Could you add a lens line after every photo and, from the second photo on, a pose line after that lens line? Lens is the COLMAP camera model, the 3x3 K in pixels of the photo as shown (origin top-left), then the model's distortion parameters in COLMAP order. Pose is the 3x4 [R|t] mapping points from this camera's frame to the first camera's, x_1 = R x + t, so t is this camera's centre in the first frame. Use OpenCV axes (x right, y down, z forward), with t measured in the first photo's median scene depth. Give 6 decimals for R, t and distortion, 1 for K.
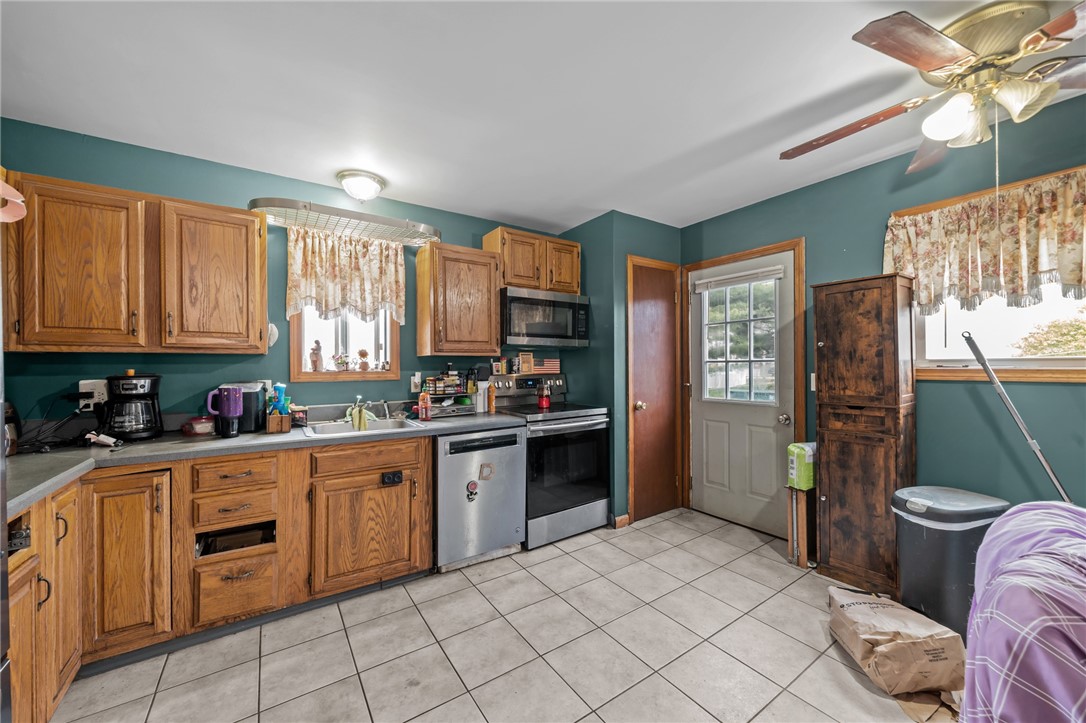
lens RADIAL K [[405.5, 0, 534.0], [0, 405.5, 366.1], [0, 0, 1]] dist [-0.002125, -0.000237]
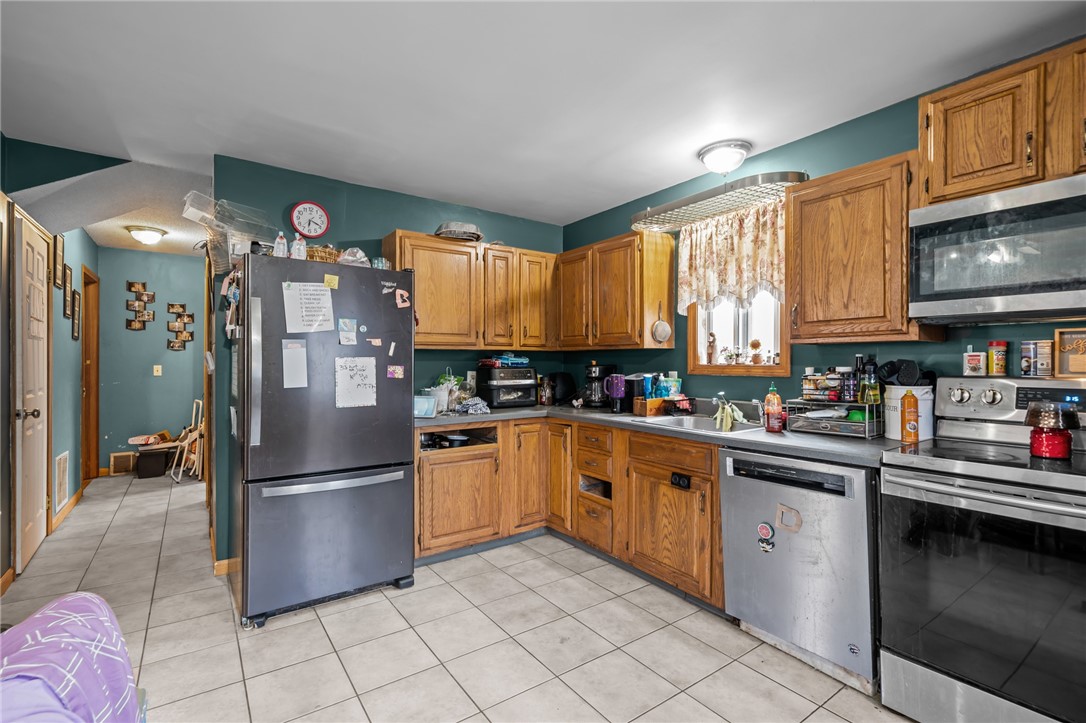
lens RADIAL K [[486.3, 0, 527.3], [0, 486.3, 363.0], [0, 0, 1]] dist [-0.001185, -0.000262]
pose [[0.015129, 0.008283, -0.999851, 0.618392], [-0.002497, 0.999963, 0.008246, 0.000980], [0.999882, 0.002372, 0.015149, 0.528134]]
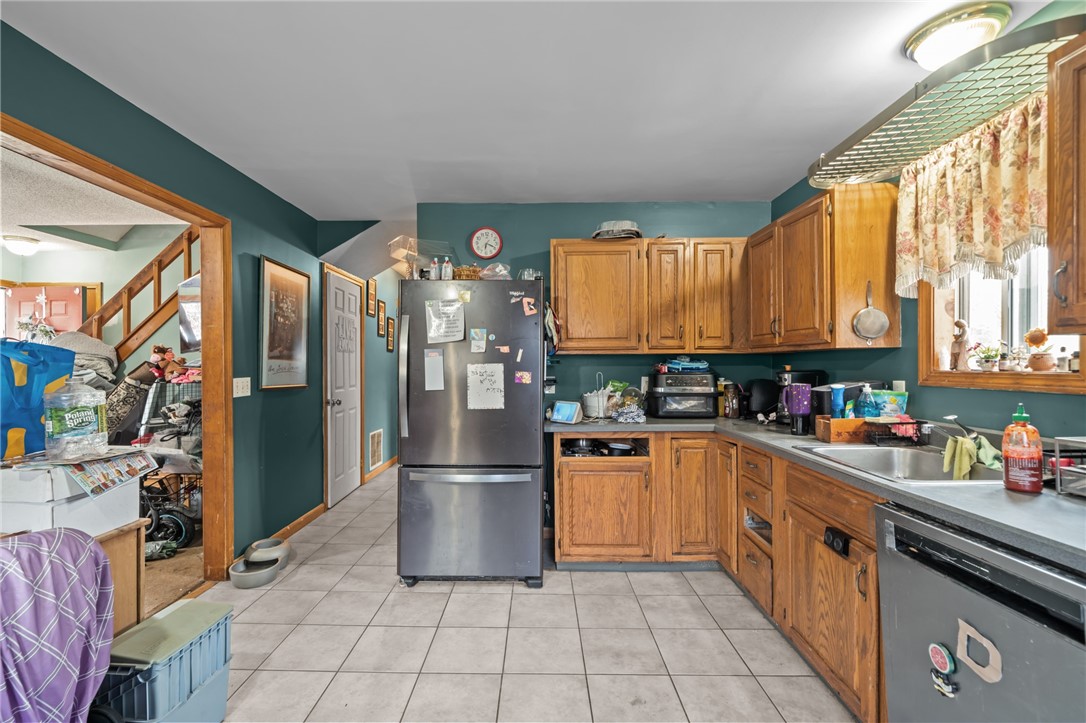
lens RADIAL K [[464.1, 0, 528.3], [0, 464.1, 366.0], [0, 0, 1]] dist [-0.002502, -0.000082]
pose [[-0.569497, 0.008943, -0.821945, 0.424800], [0.005170, 0.999960, 0.007297, -0.003152], [0.821977, -0.000094, -0.569520, 0.844745]]
